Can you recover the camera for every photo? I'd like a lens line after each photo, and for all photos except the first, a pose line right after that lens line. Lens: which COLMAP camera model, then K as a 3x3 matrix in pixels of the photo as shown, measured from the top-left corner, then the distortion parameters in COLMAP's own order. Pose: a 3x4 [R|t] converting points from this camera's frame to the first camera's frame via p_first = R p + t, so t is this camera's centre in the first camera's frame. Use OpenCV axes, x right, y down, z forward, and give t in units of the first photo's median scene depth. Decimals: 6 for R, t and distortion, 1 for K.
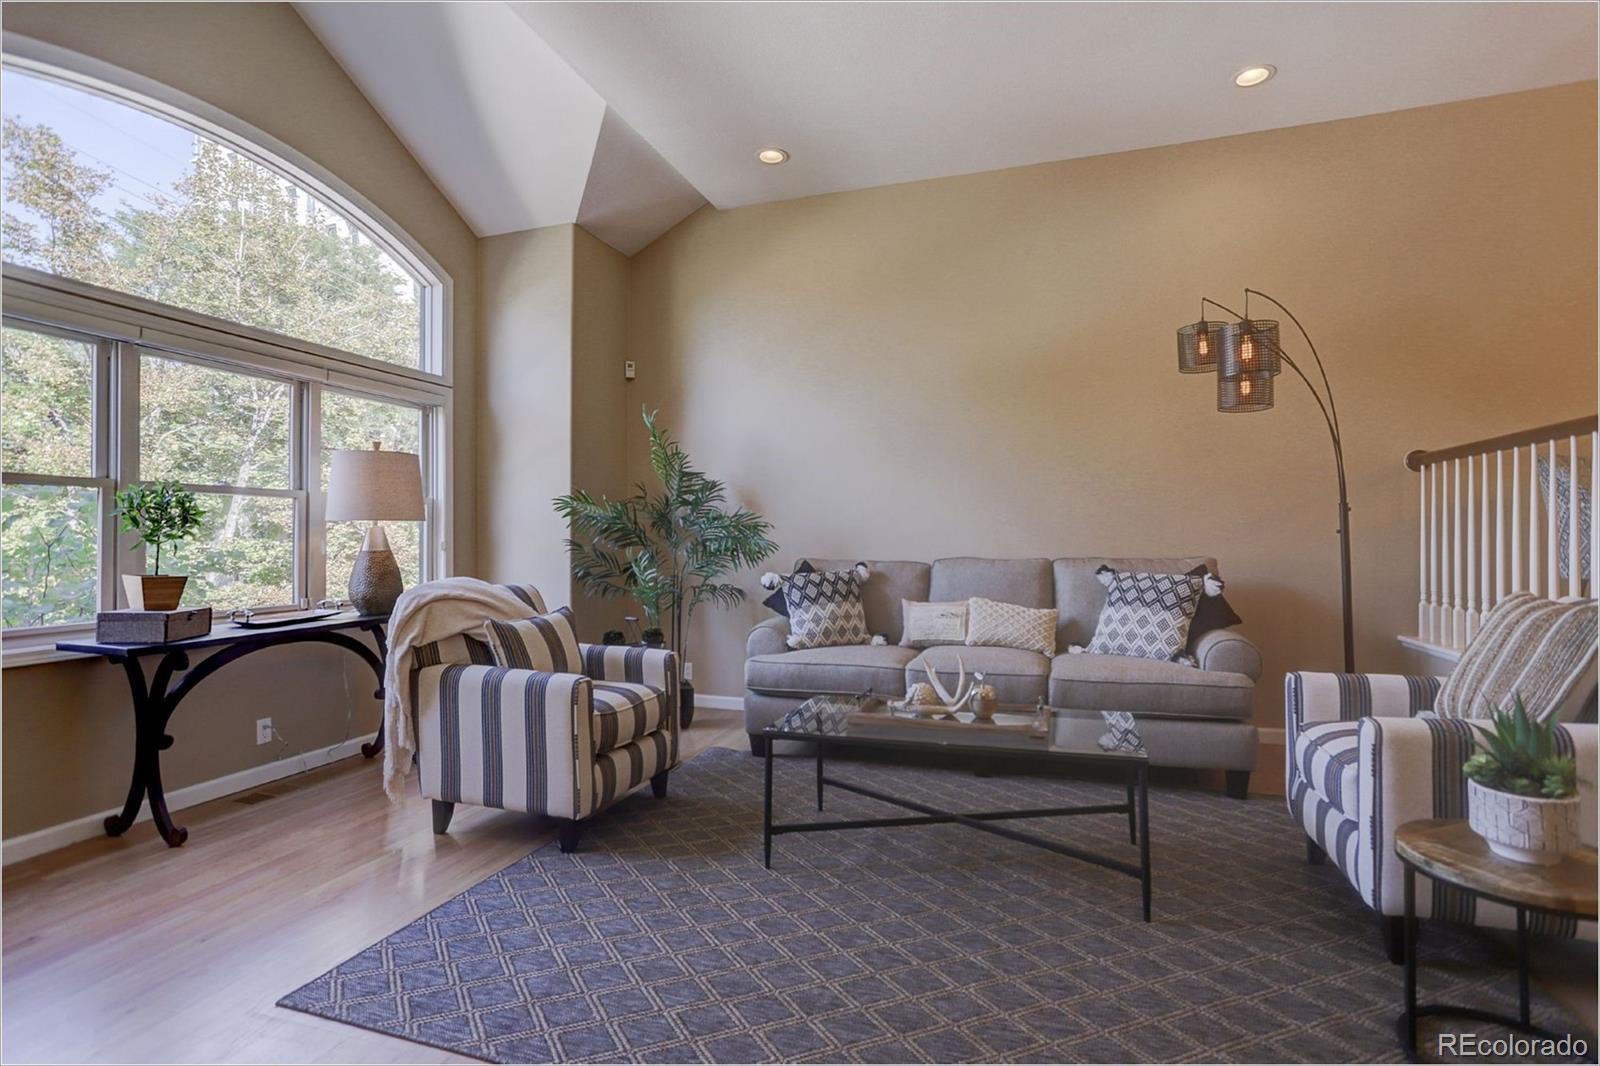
lens RADIAL K [[772.4, 0, 798.0], [0, 772.4, 528.7], [0, 0, 1]] dist [-0.041506, 0.022428]
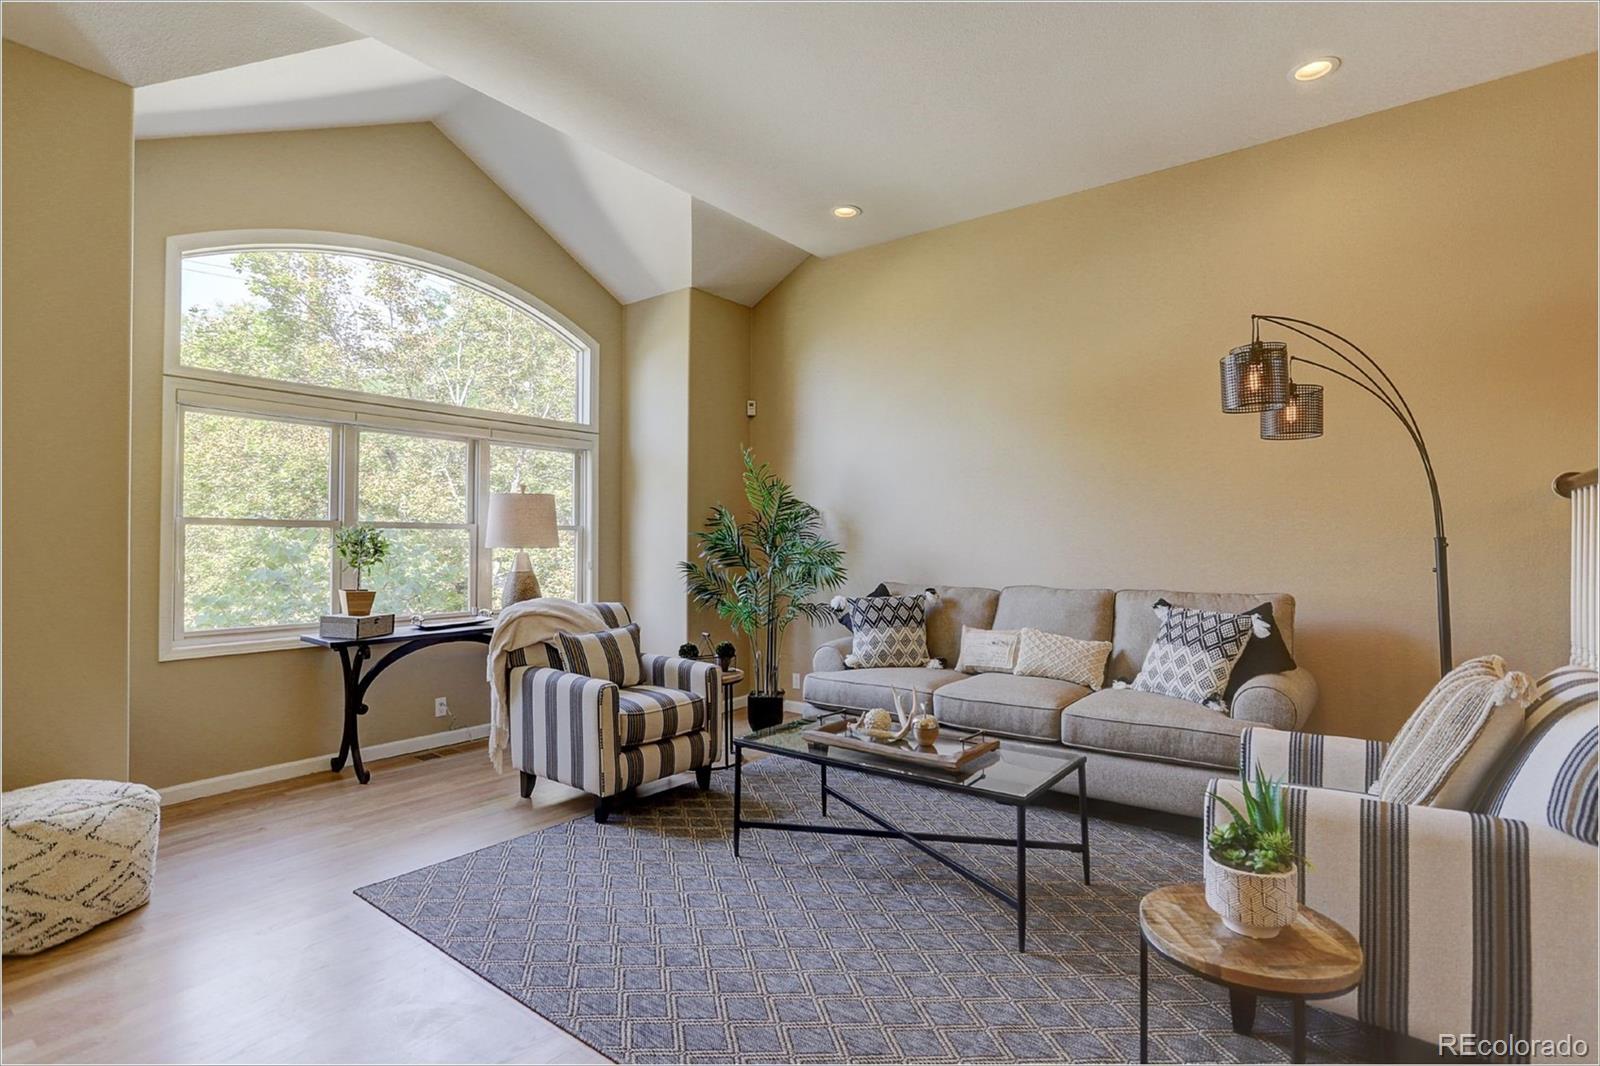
lens RADIAL K [[781.3, 0, 808.4], [0, 781.3, 530.4], [0, 0, 1]] dist [-0.057825, 0.031655]
pose [[0.946115, 0.001867, -0.323825, 0.329139], [-0.002540, 0.999995, -0.001655, -0.040342], [0.323821, 0.002388, 0.946116, -0.064164]]
